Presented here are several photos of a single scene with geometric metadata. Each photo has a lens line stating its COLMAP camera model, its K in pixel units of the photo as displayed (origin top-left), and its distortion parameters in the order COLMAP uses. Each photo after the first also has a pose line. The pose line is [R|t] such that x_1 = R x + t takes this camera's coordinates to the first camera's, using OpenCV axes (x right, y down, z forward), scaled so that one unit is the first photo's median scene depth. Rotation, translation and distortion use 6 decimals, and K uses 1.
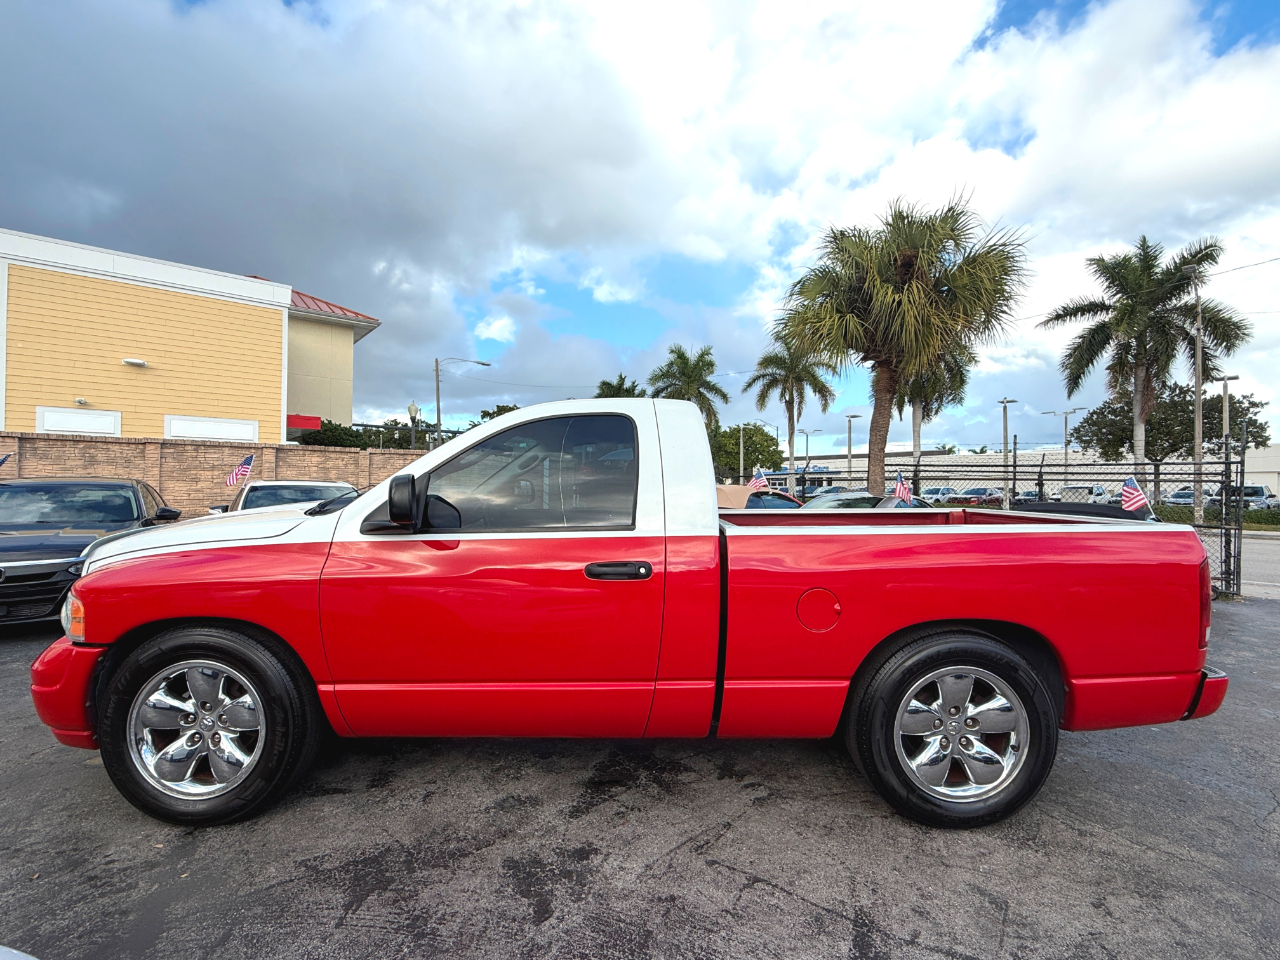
lens RADIAL K [[552.6, 0, 640.0], [0, 552.6, 480.0], [0, 0, 1]] dist [0.000013, -0.000548]
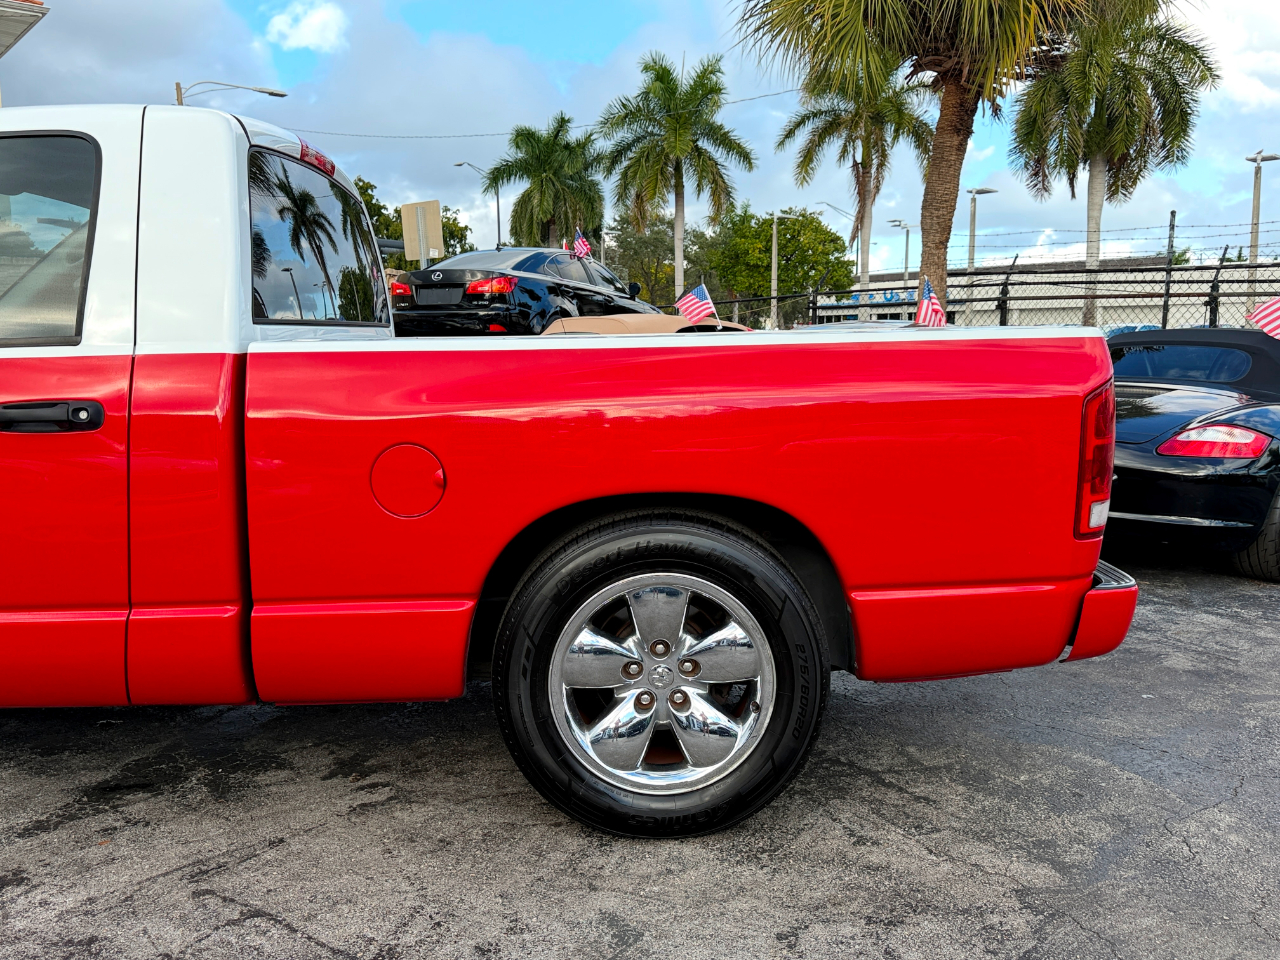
lens RADIAL K [[1018.5, 0, 635.5], [0, 1018.5, 474.6], [0, 0, 1]] dist [0.037316, -0.051380]
pose [[0.999758, -0.014792, 0.016276, 0.484329], [0.012257, 0.989191, 0.146117, 0.070097], [-0.018262, -0.145882, 0.989133, -0.037267]]
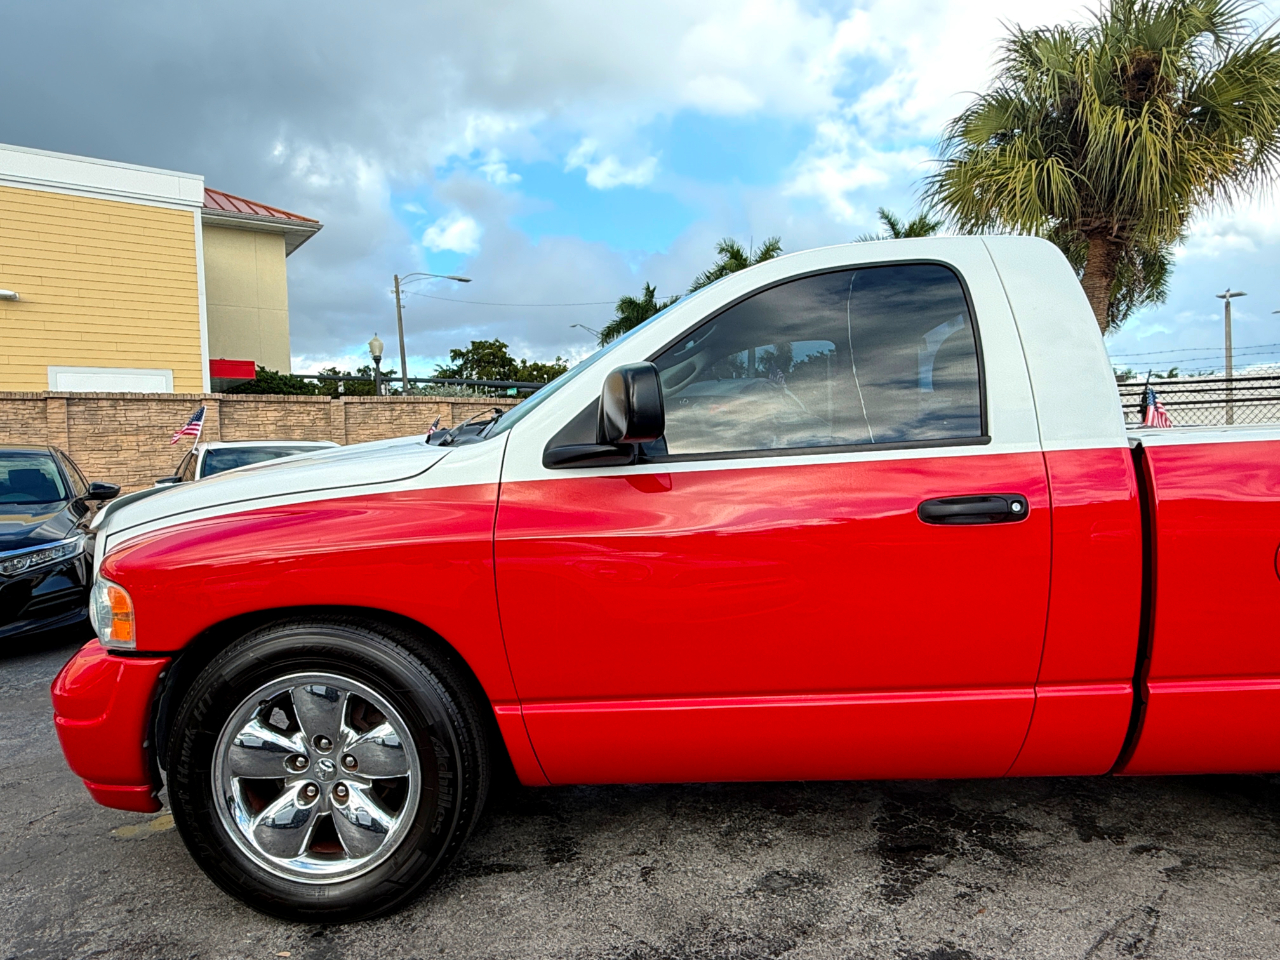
lens RADIAL K [[775.4, 0, 632.6], [0, 775.4, 478.9], [0, 0, 1]] dist [-0.000778, -0.000257]
pose [[0.998088, -0.039288, -0.047719, -0.332388], [0.041585, 0.997975, 0.048131, 0.065548], [0.045731, -0.050024, 0.997701, 0.115137]]
